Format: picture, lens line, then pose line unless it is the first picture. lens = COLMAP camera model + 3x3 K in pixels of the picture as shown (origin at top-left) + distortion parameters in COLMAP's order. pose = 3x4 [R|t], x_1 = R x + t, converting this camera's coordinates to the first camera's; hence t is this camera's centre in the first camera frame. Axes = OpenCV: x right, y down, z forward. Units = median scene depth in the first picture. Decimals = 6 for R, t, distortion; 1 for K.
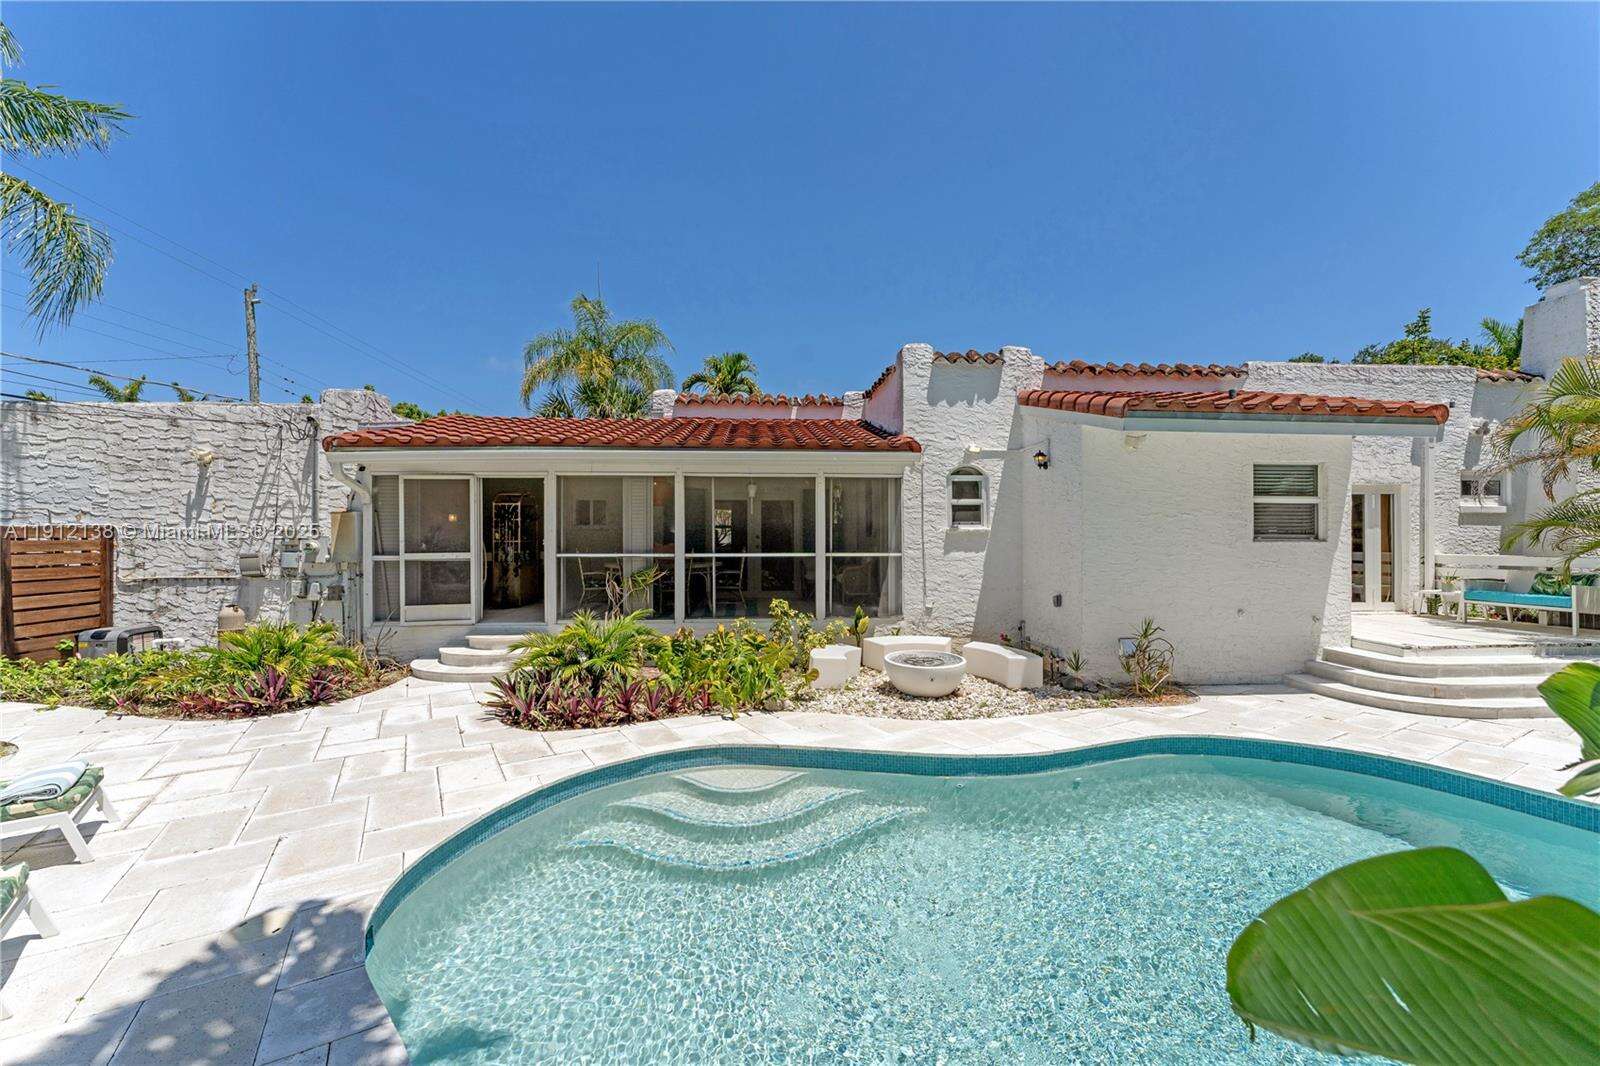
lens RADIAL K [[636.1, 0, 798.0], [0, 636.1, 535.2], [0, 0, 1]] dist [0.001795, 0.000514]
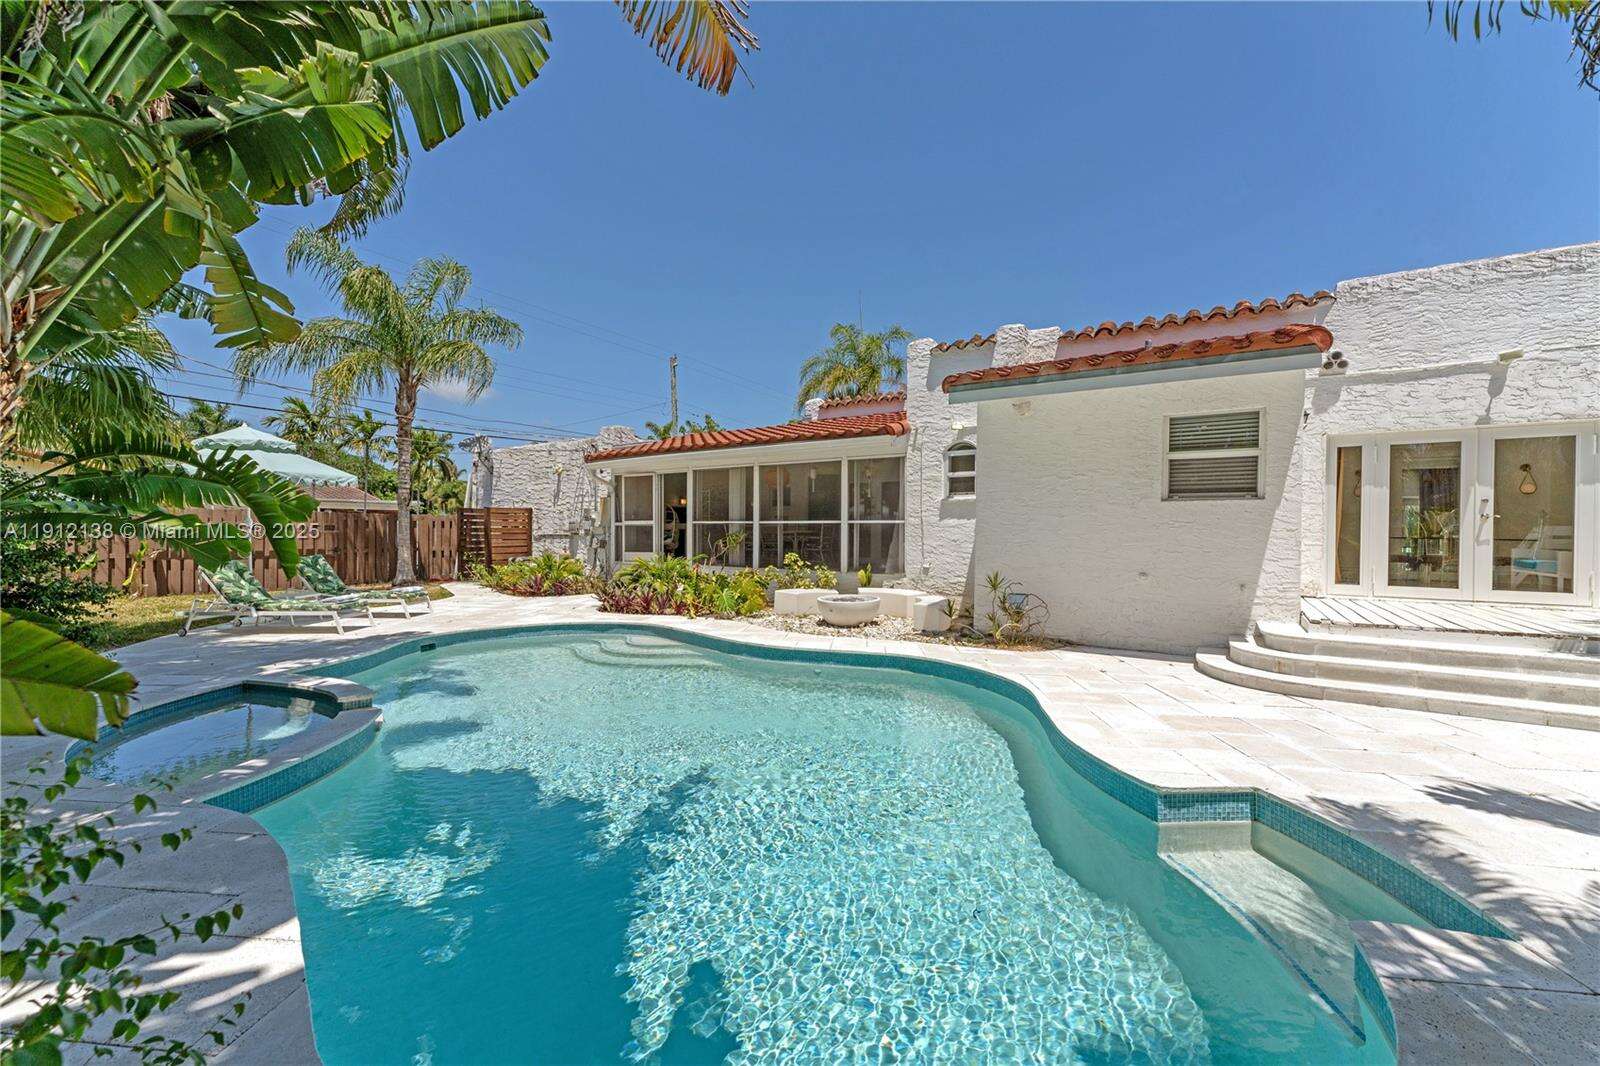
lens RADIAL K [[636.1, 0, 798.0], [0, 636.1, 535.2], [0, 0, 1]] dist [0.001795, 0.000514]
pose [[0.793715, 0.009295, -0.608219, 0.763080], [-0.003775, 0.999939, 0.010355, 0.046628], [0.608278, -0.005923, 0.793702, -0.060439]]
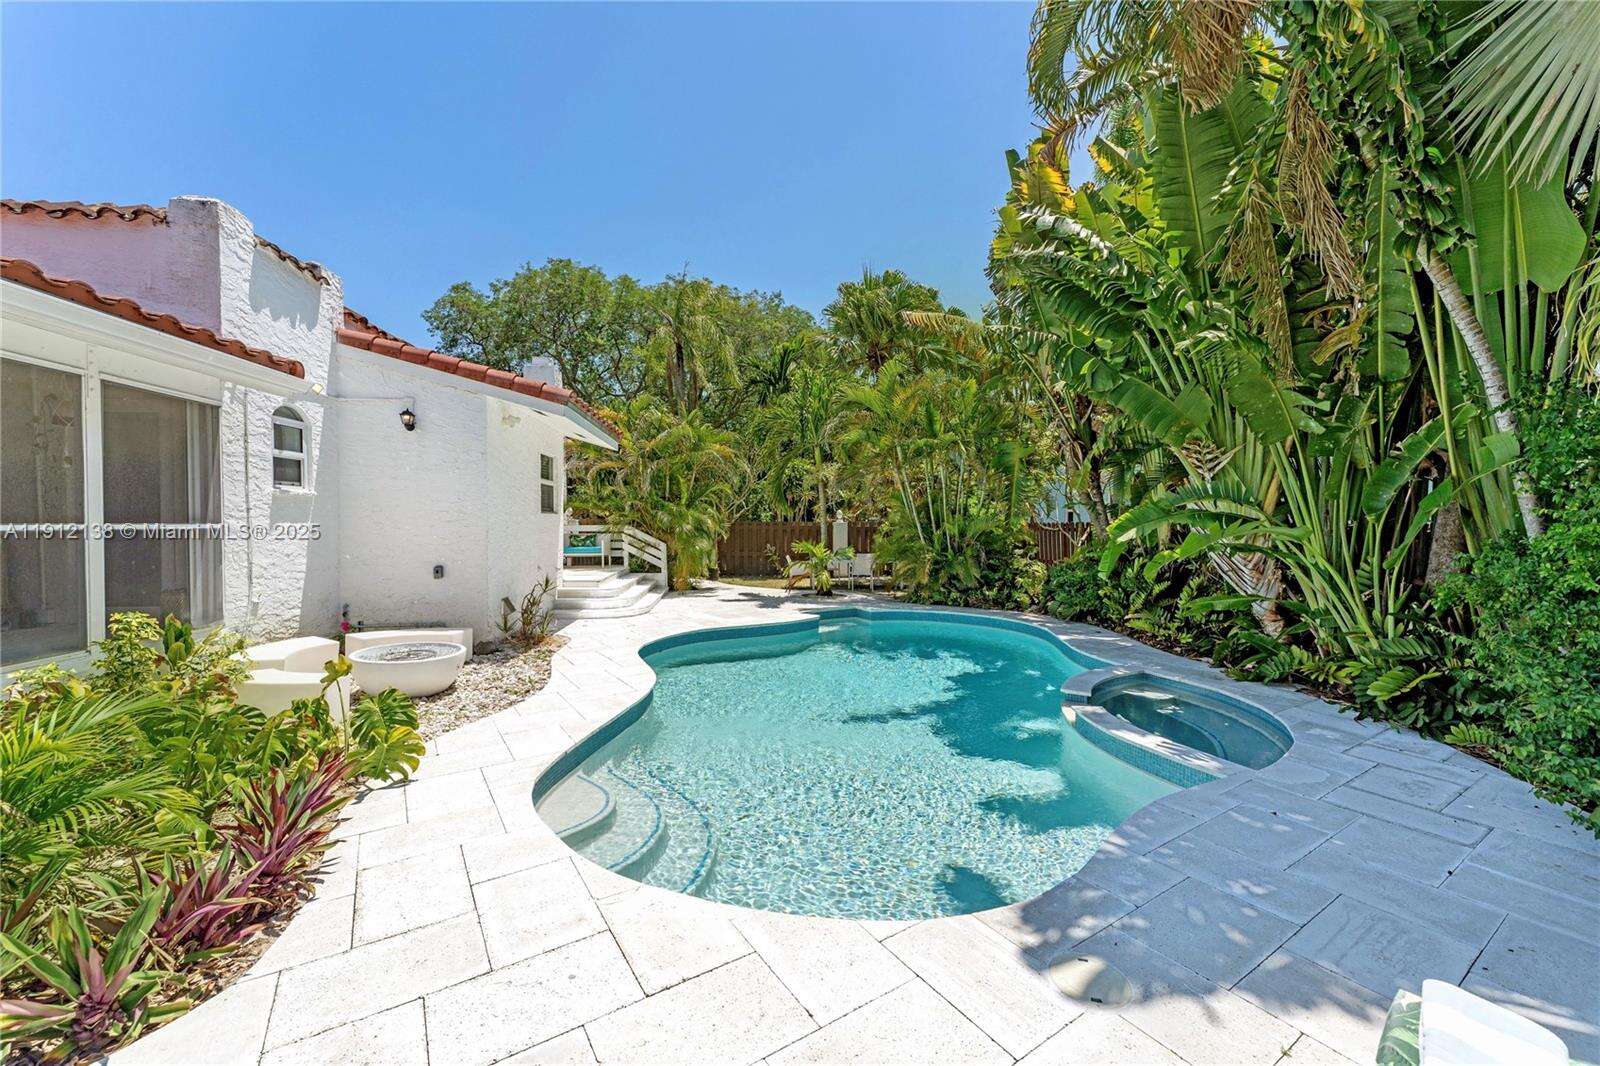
lens RADIAL K [[636.1, 0, 798.0], [0, 636.1, 535.2], [0, 0, 1]] dist [0.001795, 0.000514]
pose [[-0.029524, -0.019882, 0.999366, -0.526832], [-0.007649, 0.999777, 0.019664, 0.023452], [-0.999535, -0.007063, -0.029669, 0.458697]]
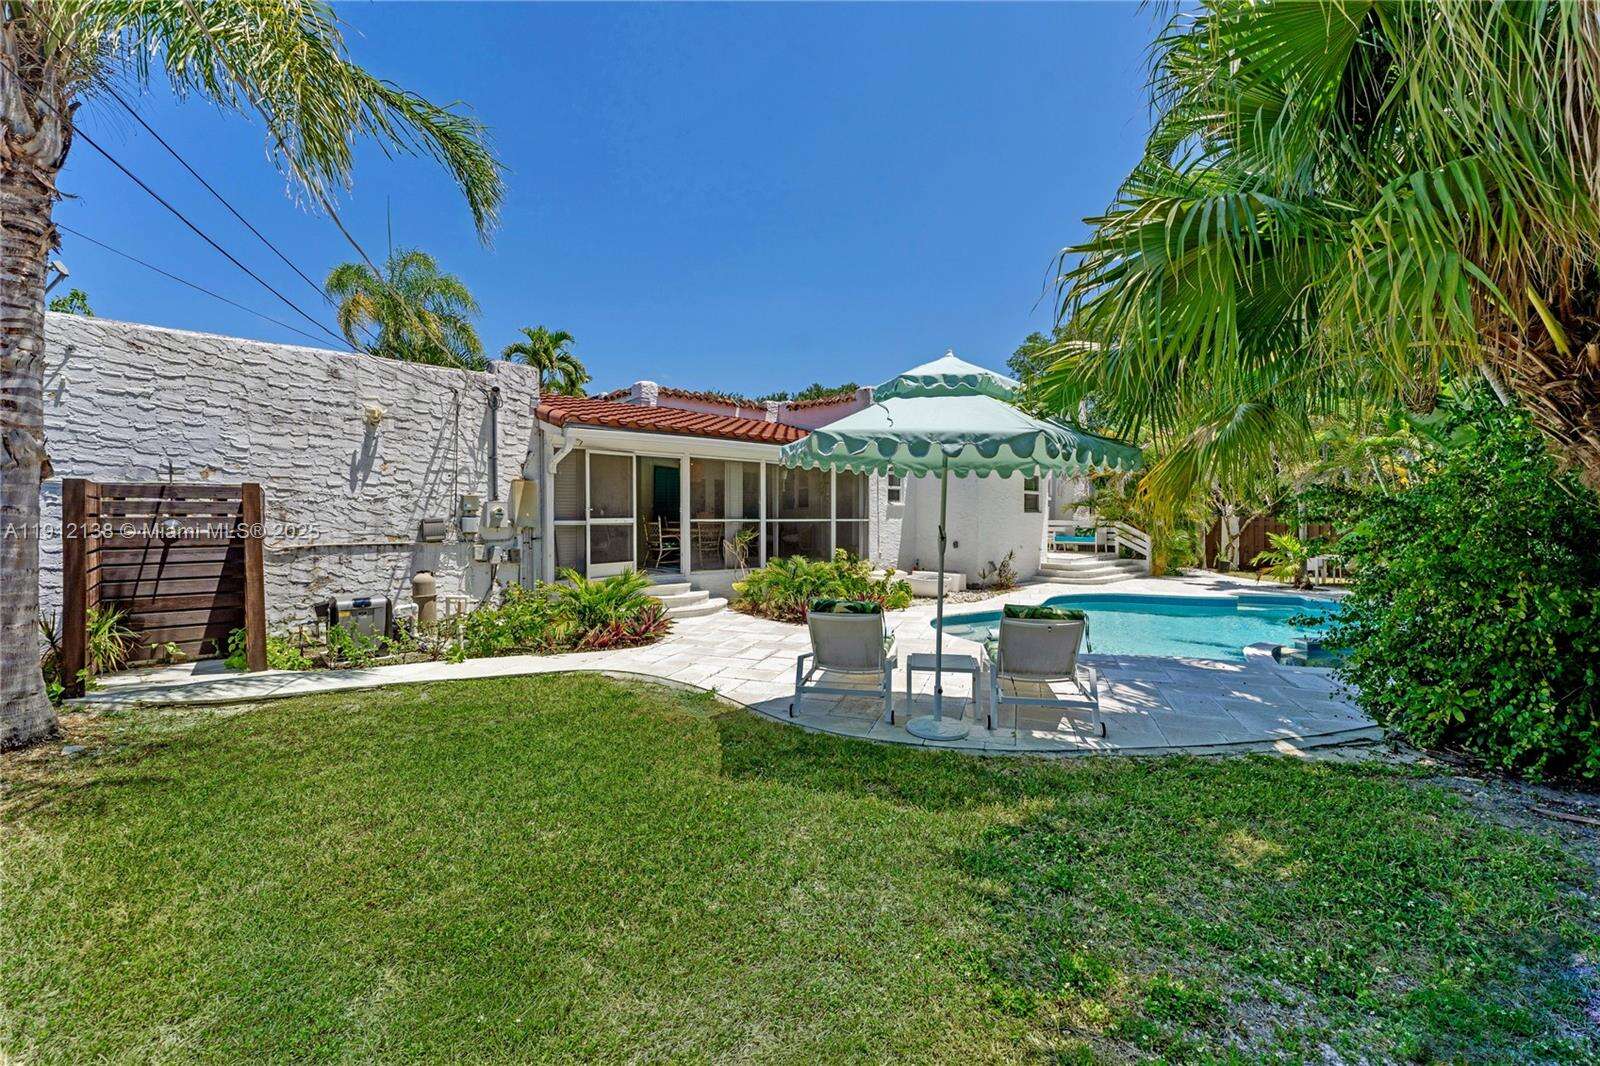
lens RADIAL K [[646.0, 0, 797.6], [0, 646.0, 521.5], [0, 0, 1]] dist [0.001036, 0.000456]
pose [[0.770089, -0.001995, 0.637934, -1.050553], [-0.005644, 0.999935, 0.009941, 0.020216], [-0.637912, -0.011256, 0.770027, -0.128037]]
